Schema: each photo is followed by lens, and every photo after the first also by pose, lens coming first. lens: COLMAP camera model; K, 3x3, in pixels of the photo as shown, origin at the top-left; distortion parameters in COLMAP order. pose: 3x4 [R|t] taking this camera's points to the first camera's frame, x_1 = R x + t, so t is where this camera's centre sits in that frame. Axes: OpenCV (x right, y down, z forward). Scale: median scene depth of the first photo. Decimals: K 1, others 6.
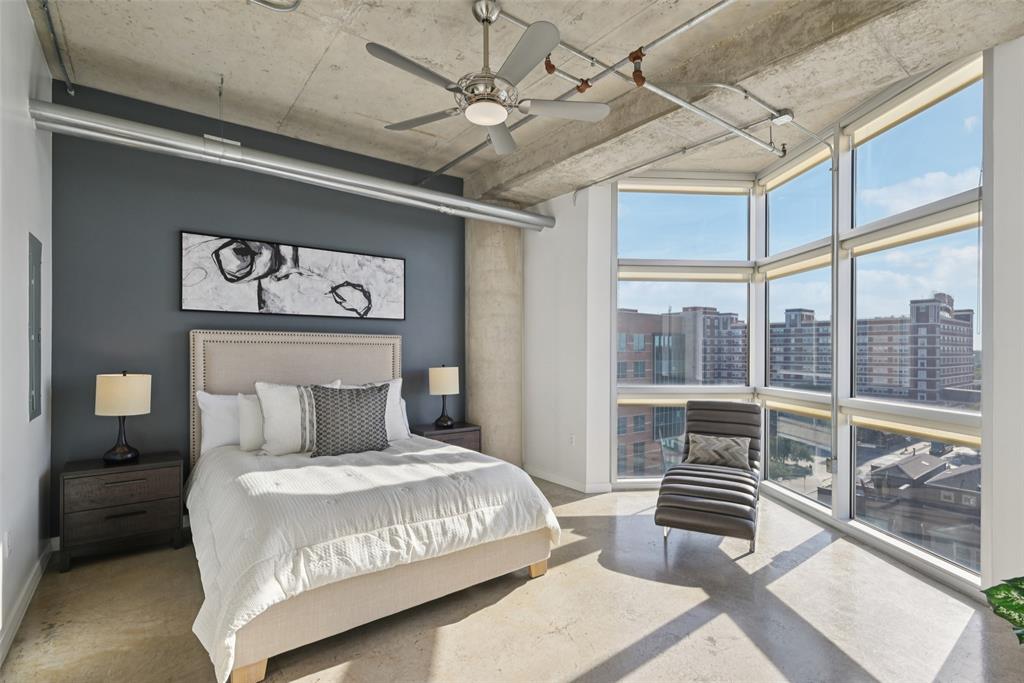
lens RADIAL K [[478.5, 0, 513.8], [0, 478.5, 350.0], [0, 0, 1]] dist [0.005514, 0.000249]
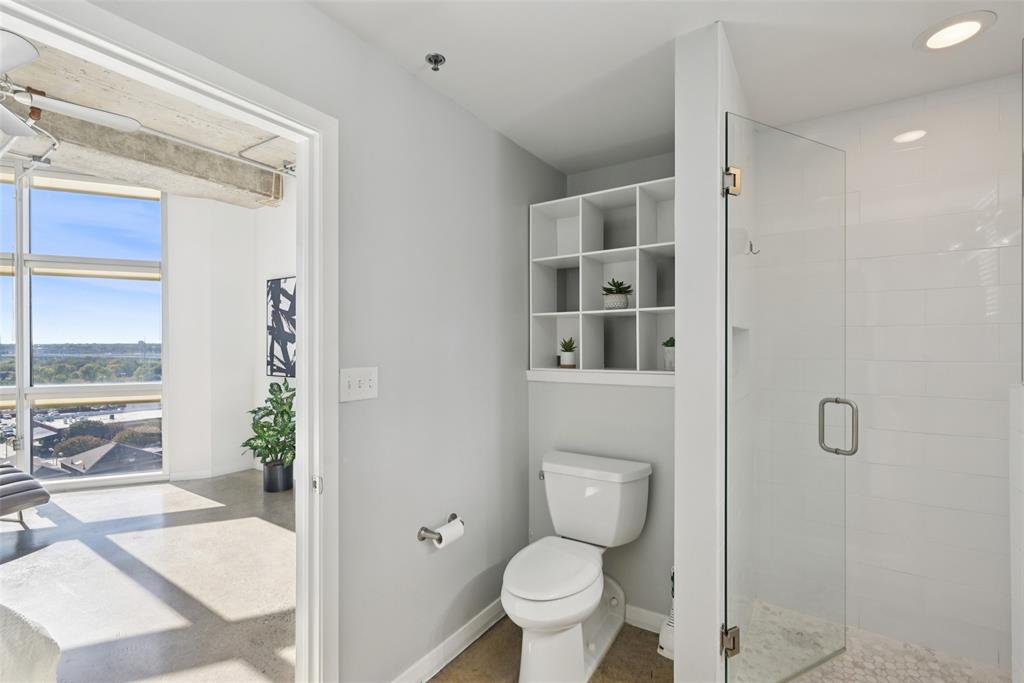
lens RADIAL K [[478.5, 0, 513.0], [0, 478.5, 342.6], [0, 0, 1]] dist [0.005514, 0.000249]
pose [[-0.332557, 0.001558, 0.943082, -0.896760], [-0.002452, 0.999994, -0.002517, -0.015359], [-0.943080, -0.003150, -0.332551, 0.231897]]
